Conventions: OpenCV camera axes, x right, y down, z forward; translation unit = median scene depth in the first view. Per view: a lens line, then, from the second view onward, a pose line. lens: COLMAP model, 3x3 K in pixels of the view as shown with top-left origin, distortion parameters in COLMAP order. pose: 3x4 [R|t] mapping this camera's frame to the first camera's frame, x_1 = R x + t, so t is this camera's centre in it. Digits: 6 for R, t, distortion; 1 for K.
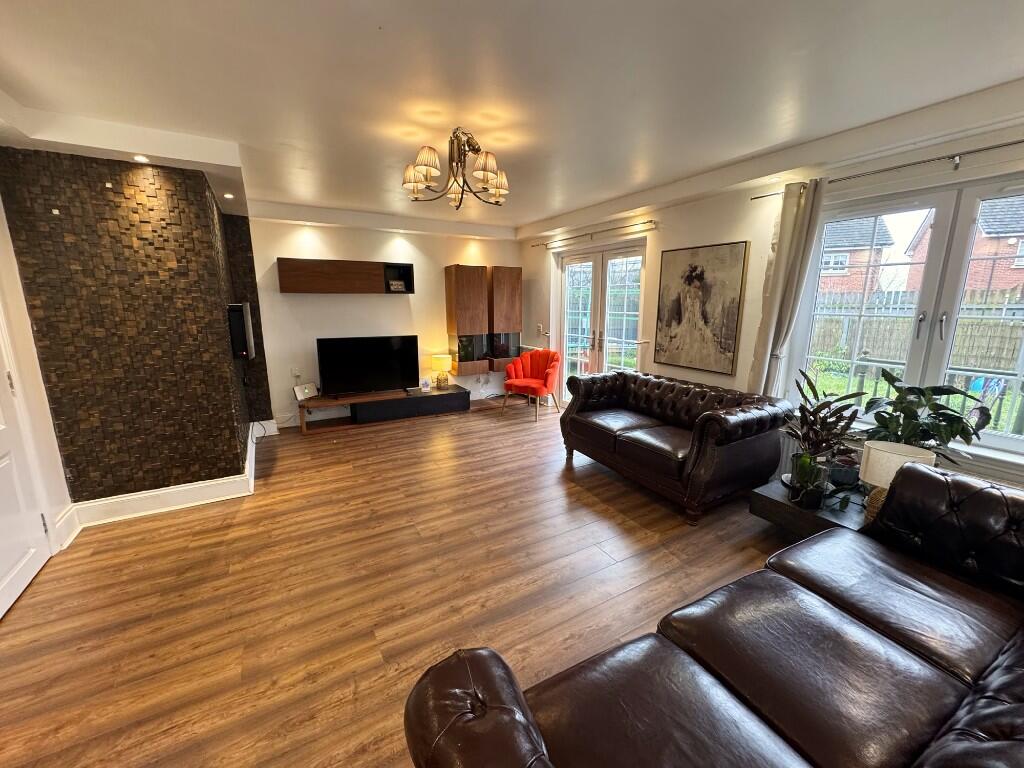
lens RADIAL K [[407.5, 0, 512.0], [0, 407.5, 384.0], [0, 0, 1]] dist [-0.001490, -0.000264]
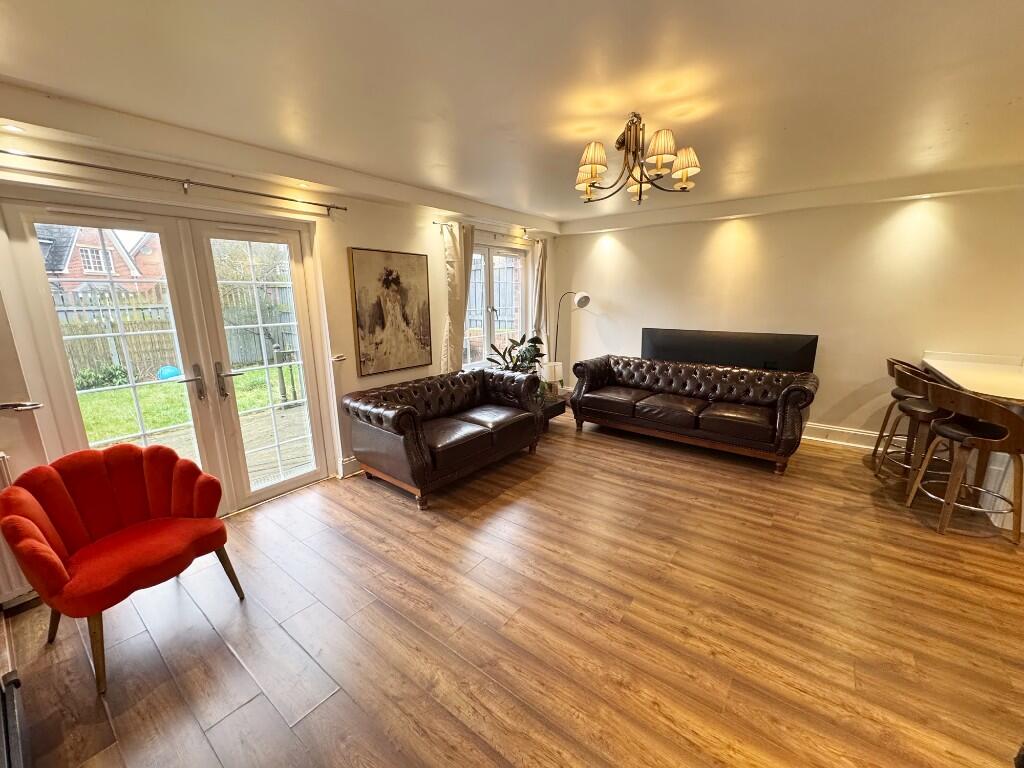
lens RADIAL K [[407.5, 0, 512.0], [0, 407.5, 384.0], [0, 0, 1]] dist [-0.001490, -0.000264]
pose [[-0.378620, -0.194570, 0.904870, -0.633899], [0.195771, 0.938698, 0.283760, -0.251790], [-0.904611, 0.284584, -0.317319, 1.129323]]
